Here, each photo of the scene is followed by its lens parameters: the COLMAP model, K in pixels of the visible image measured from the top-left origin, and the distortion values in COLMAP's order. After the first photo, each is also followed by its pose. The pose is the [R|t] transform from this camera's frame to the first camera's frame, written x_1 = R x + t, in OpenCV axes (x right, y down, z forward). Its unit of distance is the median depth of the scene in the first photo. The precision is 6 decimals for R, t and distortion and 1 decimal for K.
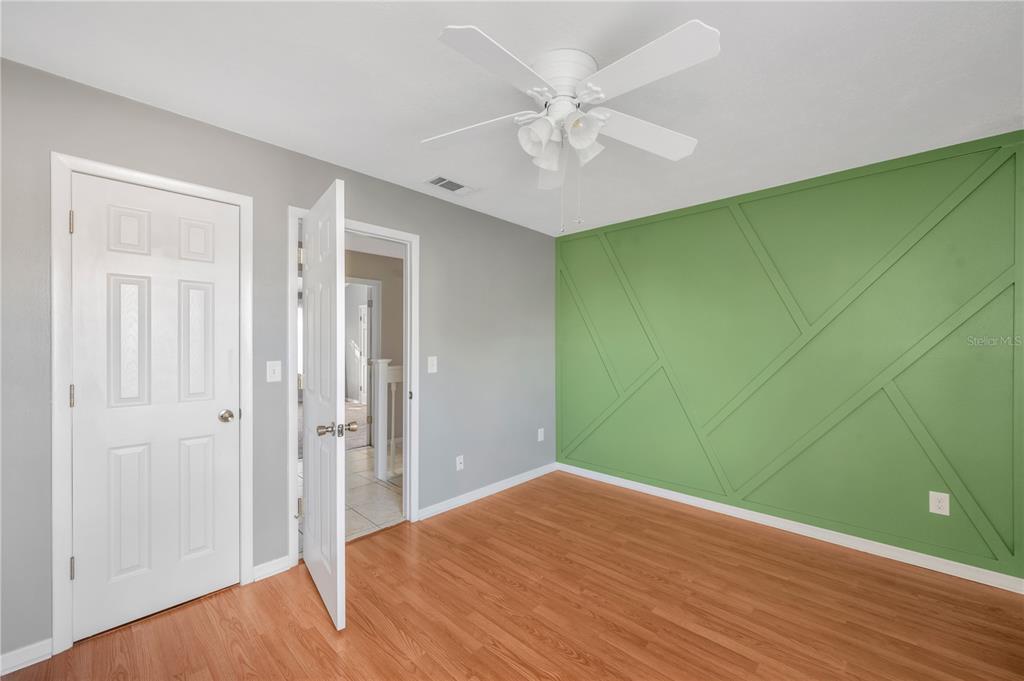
lens RADIAL K [[408.5, 0, 518.6], [0, 408.5, 339.0], [0, 0, 1]] dist [-0.003857, -0.000345]
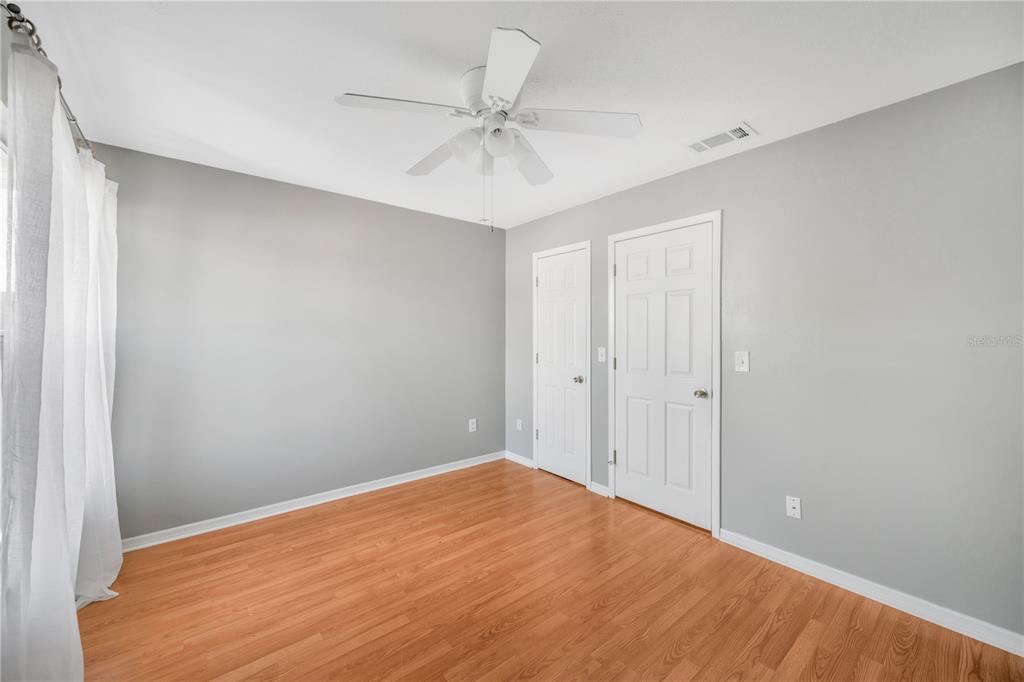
lens RADIAL K [[403.1, 0, 518.9], [0, 403.1, 341.6], [0, 0, 1]] dist [0.004227, 0.000527]
pose [[-0.128933, 0.014122, -0.991553, 0.860061], [0.005099, 0.999895, 0.013578, 0.012201], [0.991640, -0.003306, -0.128991, 0.897997]]
